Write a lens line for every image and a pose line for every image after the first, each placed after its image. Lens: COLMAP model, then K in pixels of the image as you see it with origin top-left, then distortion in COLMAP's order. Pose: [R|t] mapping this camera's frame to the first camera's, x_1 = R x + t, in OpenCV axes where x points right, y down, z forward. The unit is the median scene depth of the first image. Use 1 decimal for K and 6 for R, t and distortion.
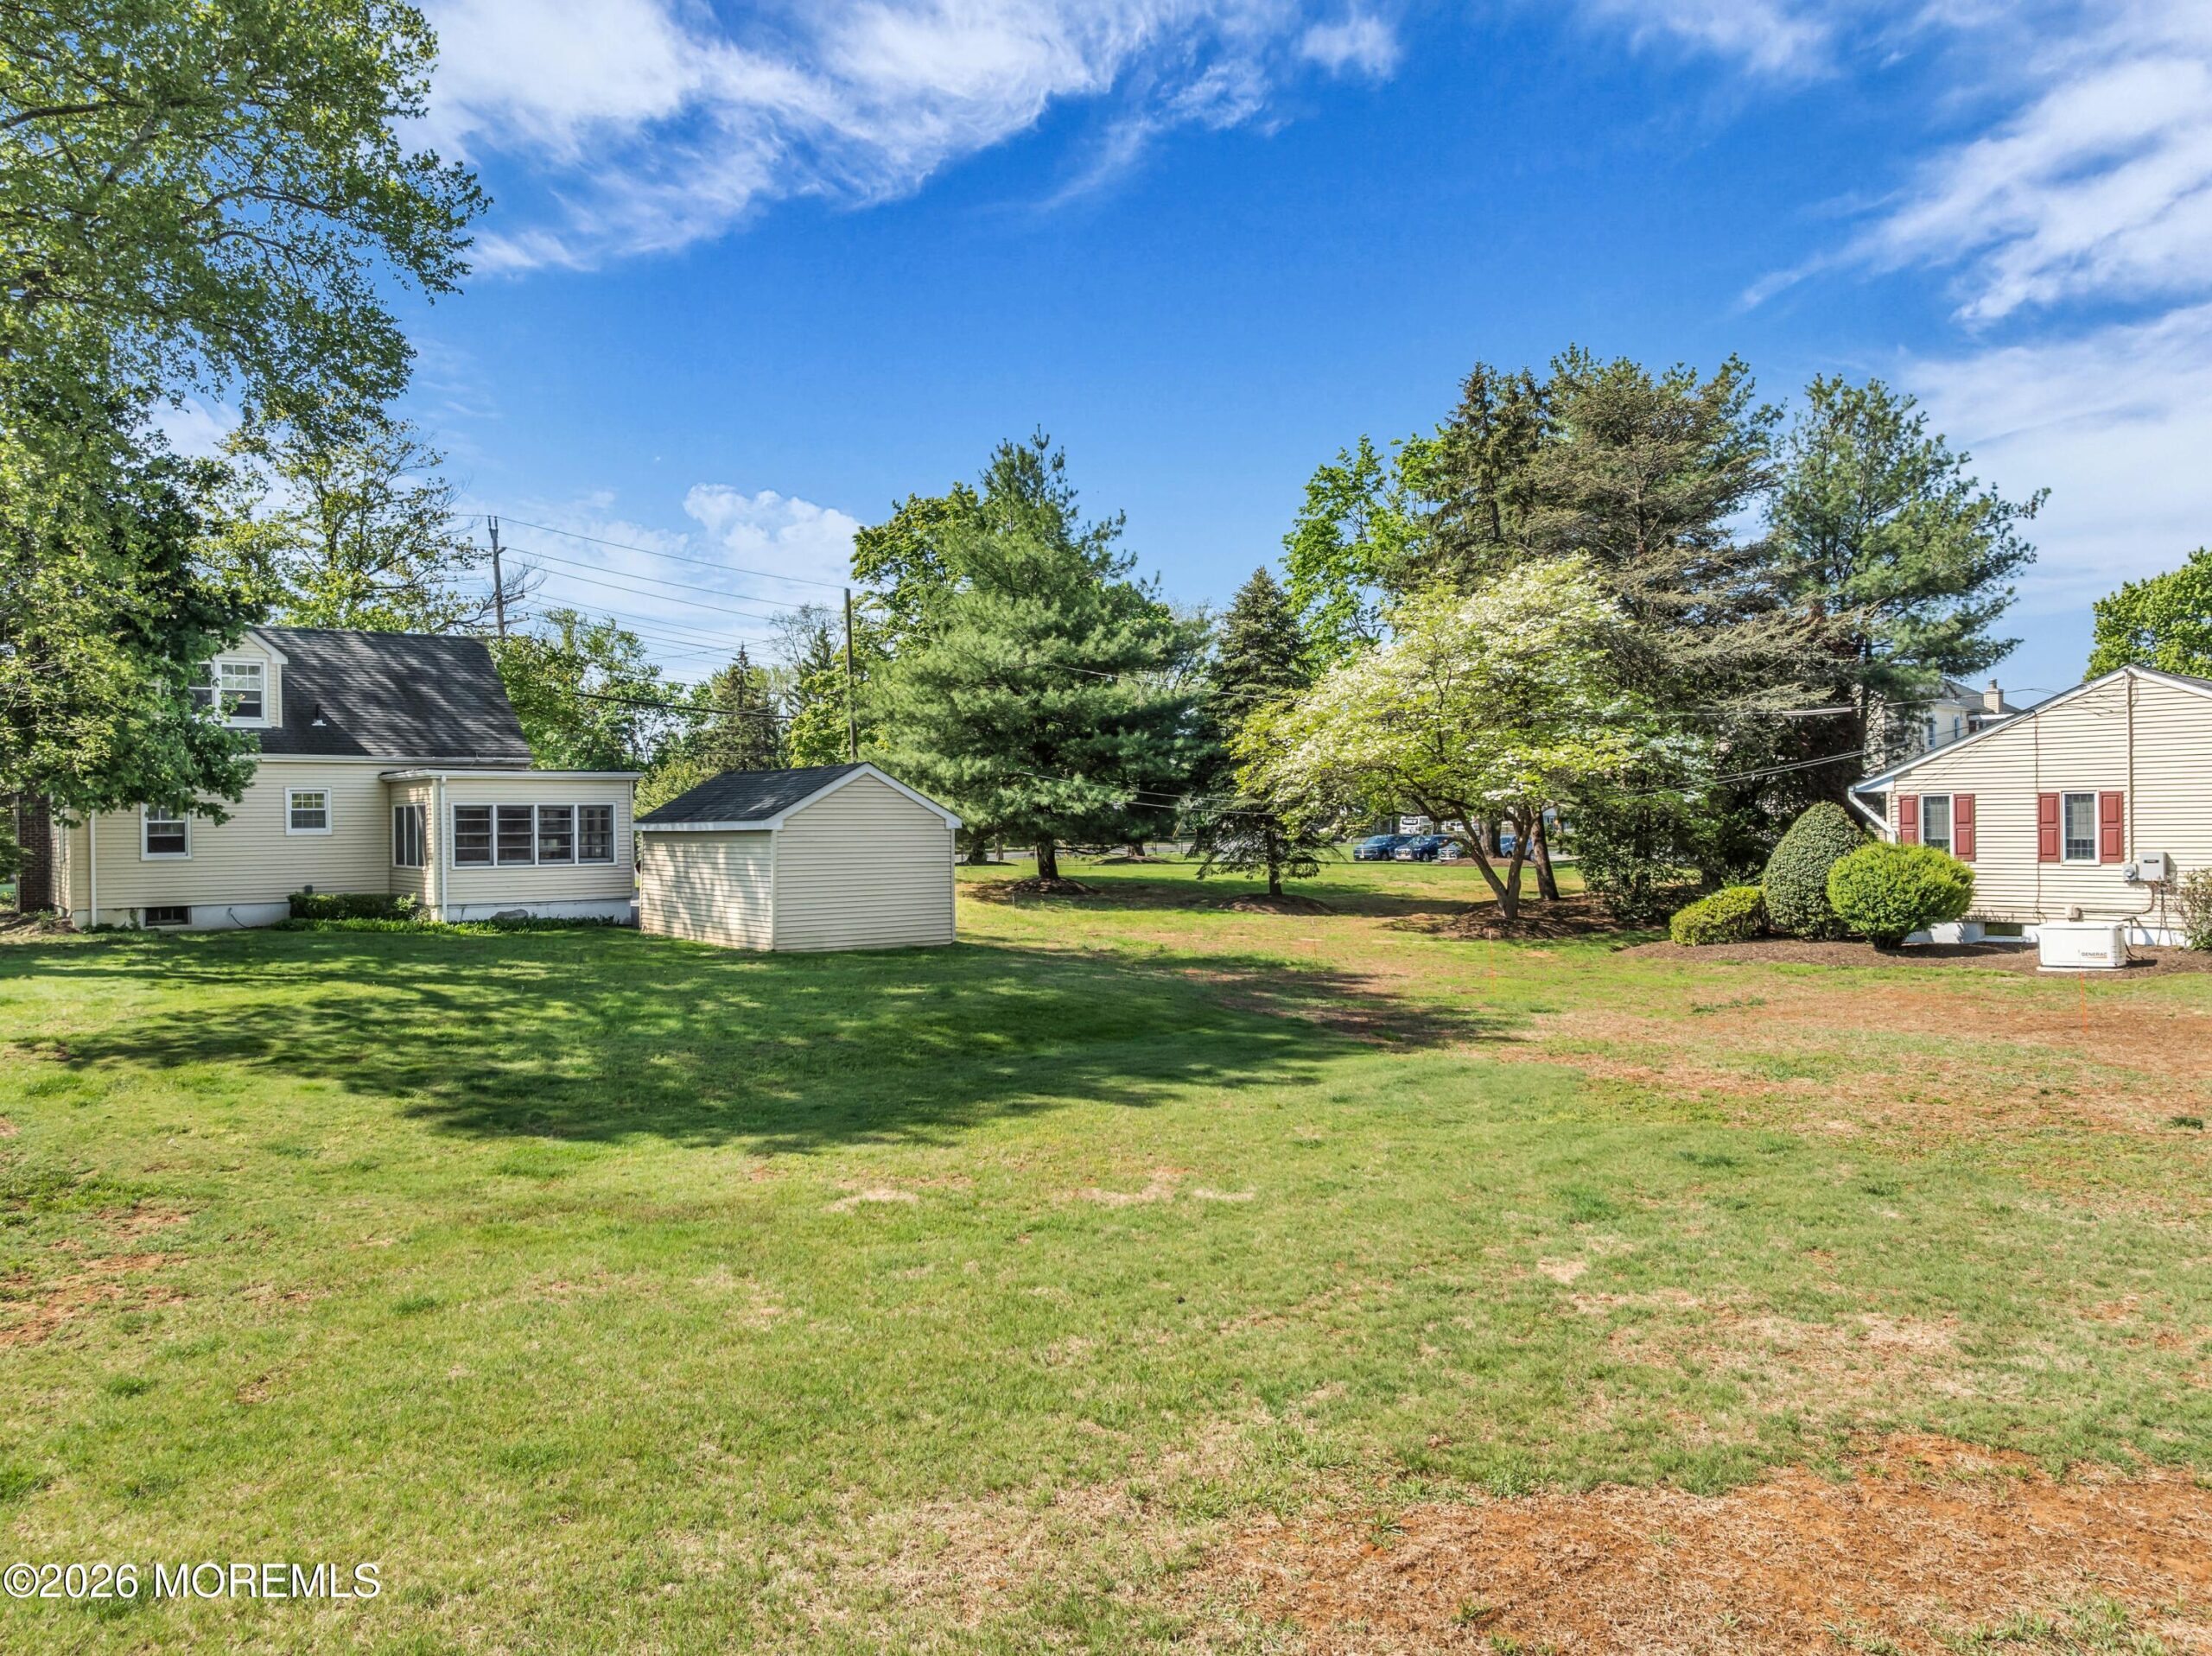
lens RADIAL K [[1551.1, 0, 1106.0], [0, 1551.1, 828.0], [0, 0, 1]] dist [0.001051, 0.000724]
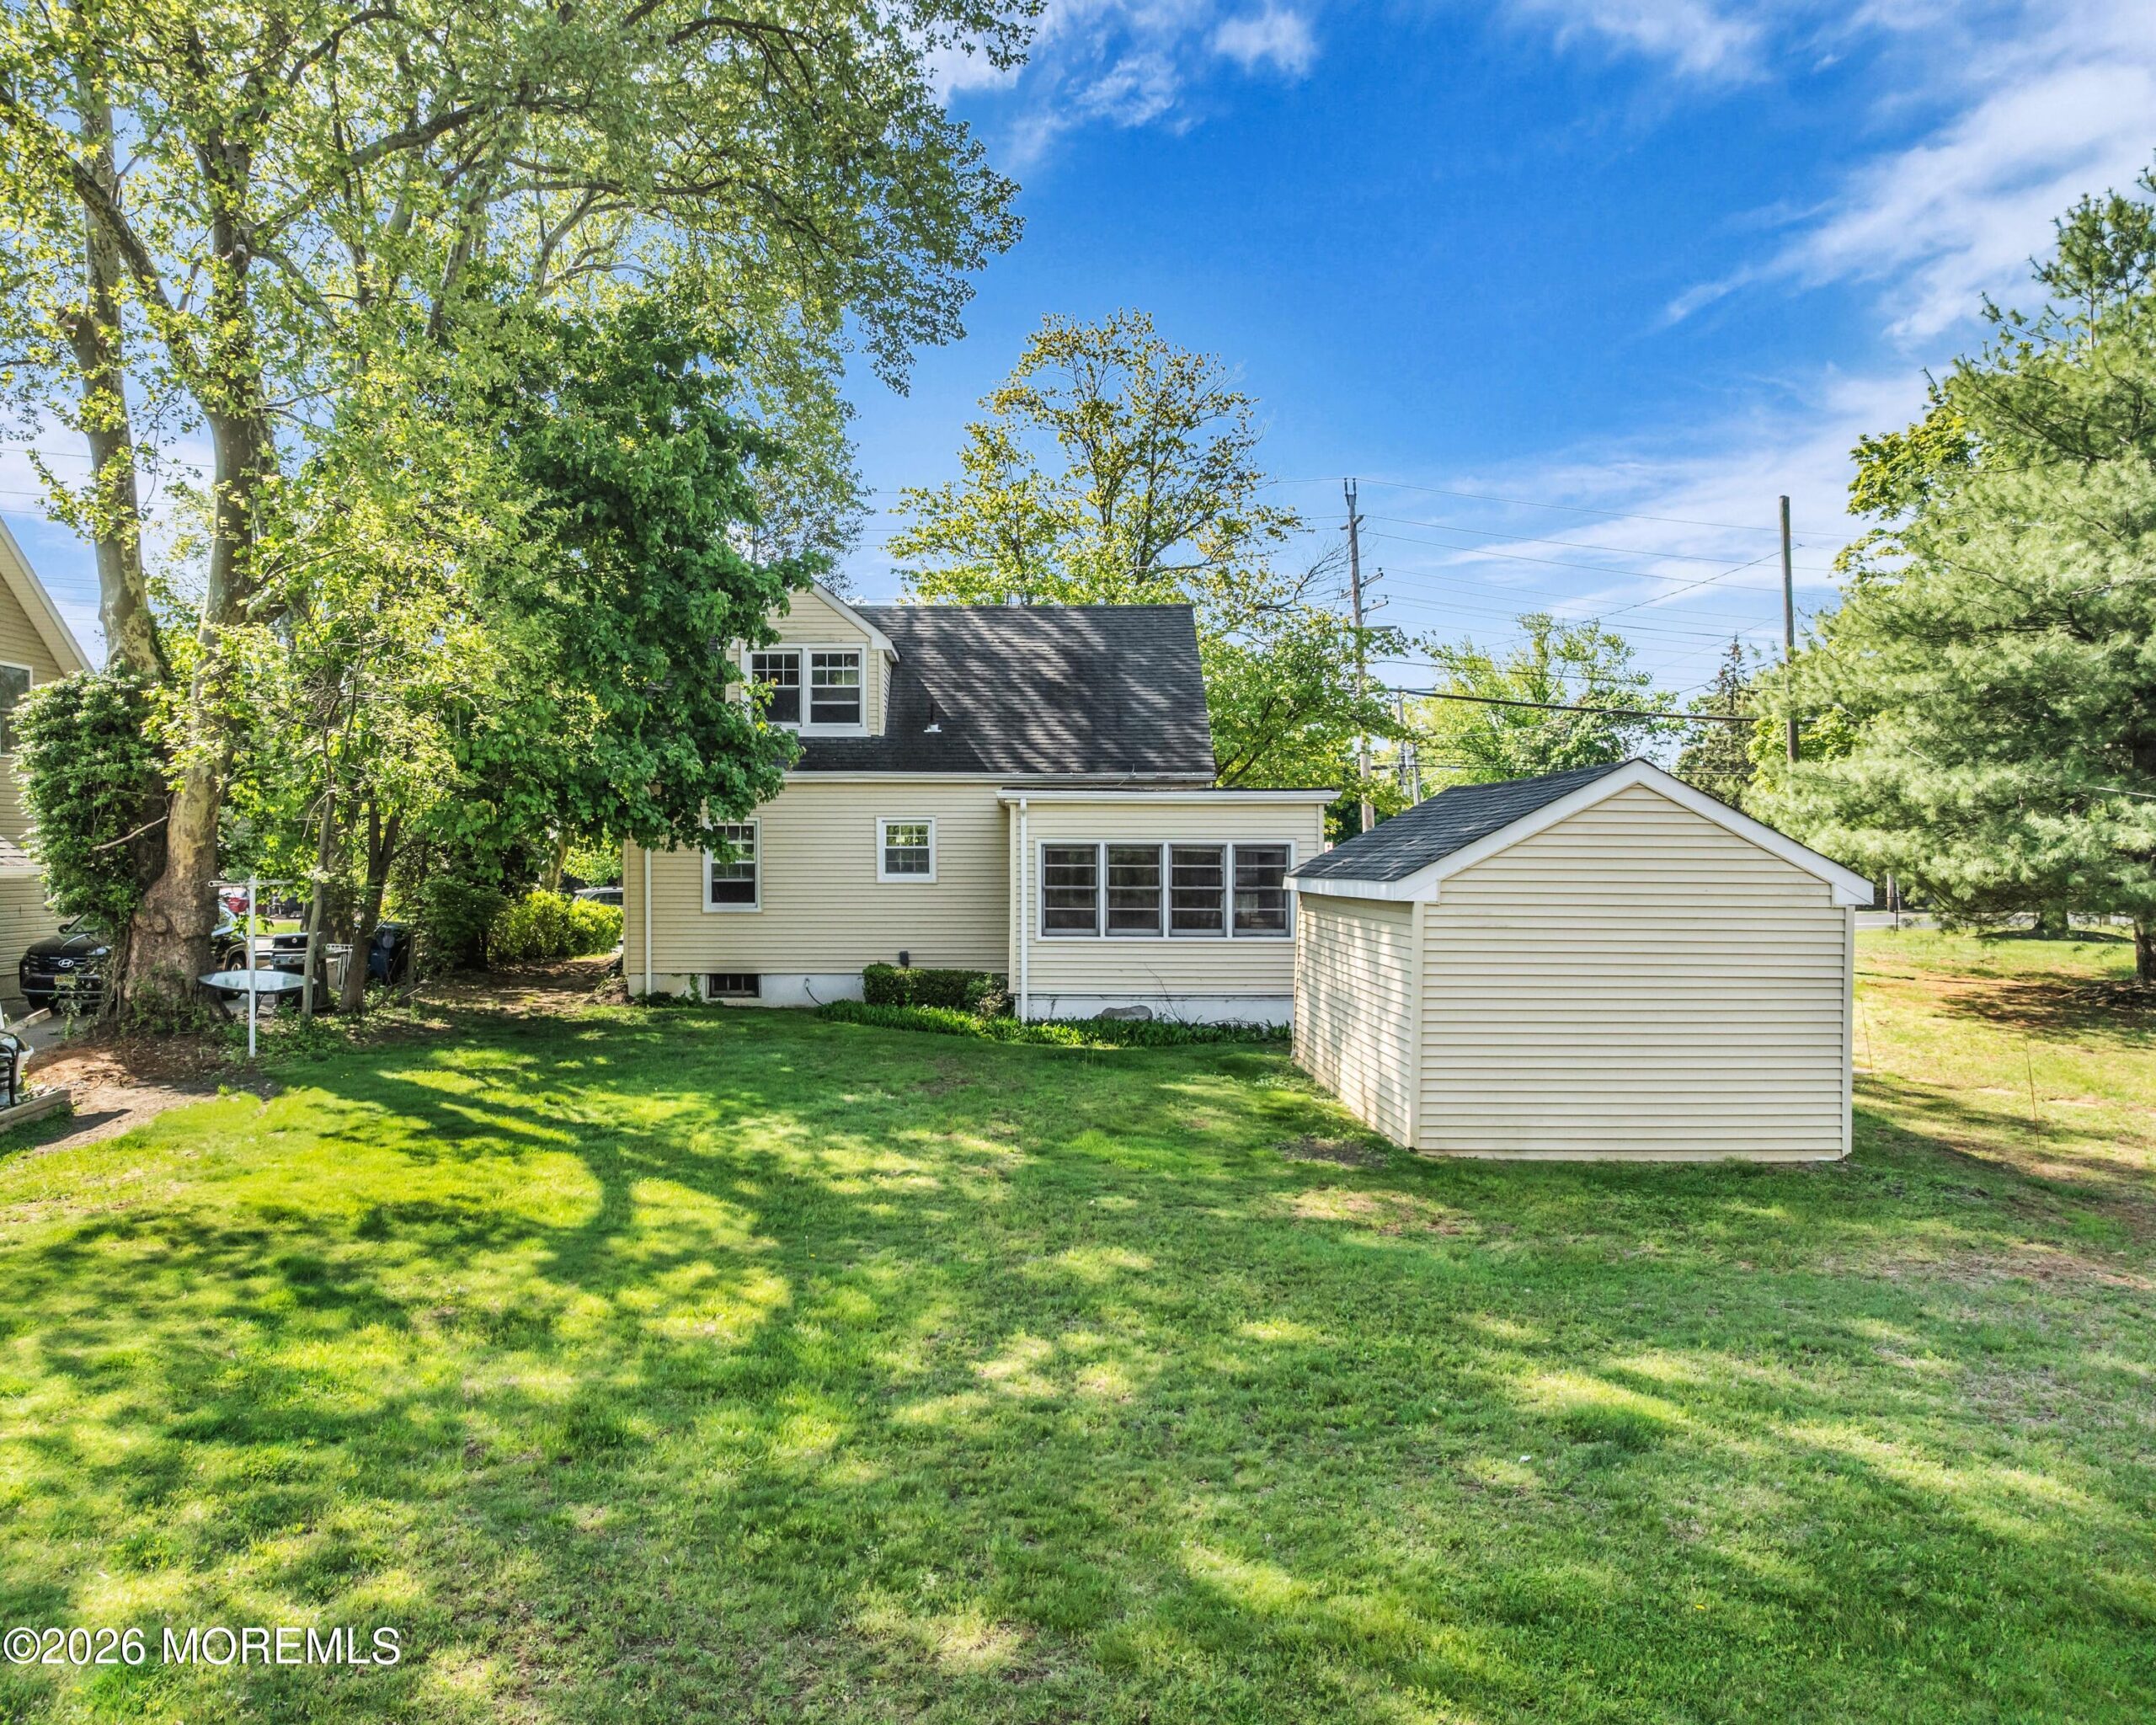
lens RADIAL K [[1611.2, 0, 1078.0], [0, 1611.2, 862.5], [0, 0, 1]] dist [0.002595, 0.003949]
pose [[0.789250, 0.017089, -0.613834, 0.013061], [-0.016824, 0.999839, 0.006203, -0.010808], [0.613842, 0.005431, 0.789410, 0.444456]]
